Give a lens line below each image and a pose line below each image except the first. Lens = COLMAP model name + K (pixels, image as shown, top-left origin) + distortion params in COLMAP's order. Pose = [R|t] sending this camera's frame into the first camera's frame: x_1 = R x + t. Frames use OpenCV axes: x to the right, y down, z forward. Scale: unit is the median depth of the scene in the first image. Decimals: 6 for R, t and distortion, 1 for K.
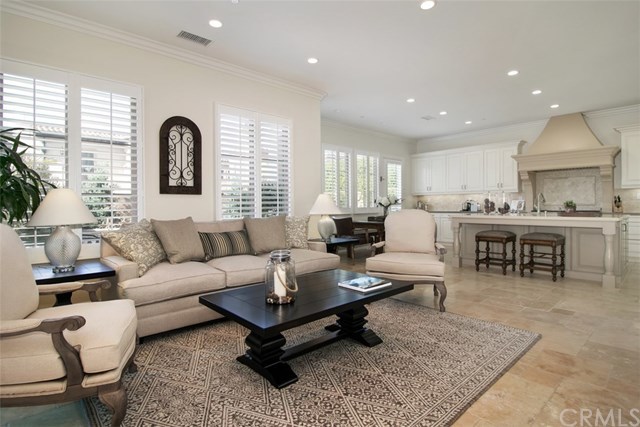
lens RADIAL K [[324.7, 0, 314.3], [0, 324.7, 211.3], [0, 0, 1]] dist [-0.018301, -0.004038]
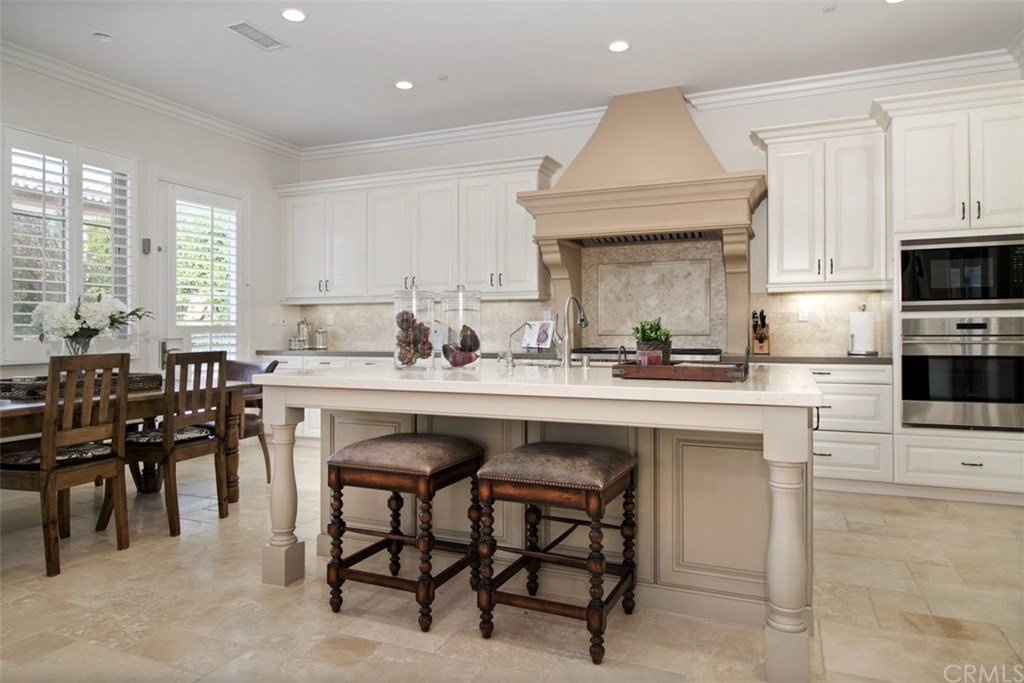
lens RADIAL K [[635.1, 0, 511.5], [0, 635.1, 340.0], [0, 0, 1]] dist [-0.053714, -0.000562]
pose [[0.903743, 0.000085, 0.428075, 0.367917], [0.002515, 0.999982, -0.005508, -0.011195], [-0.428068, 0.006054, 0.903726, 0.452316]]
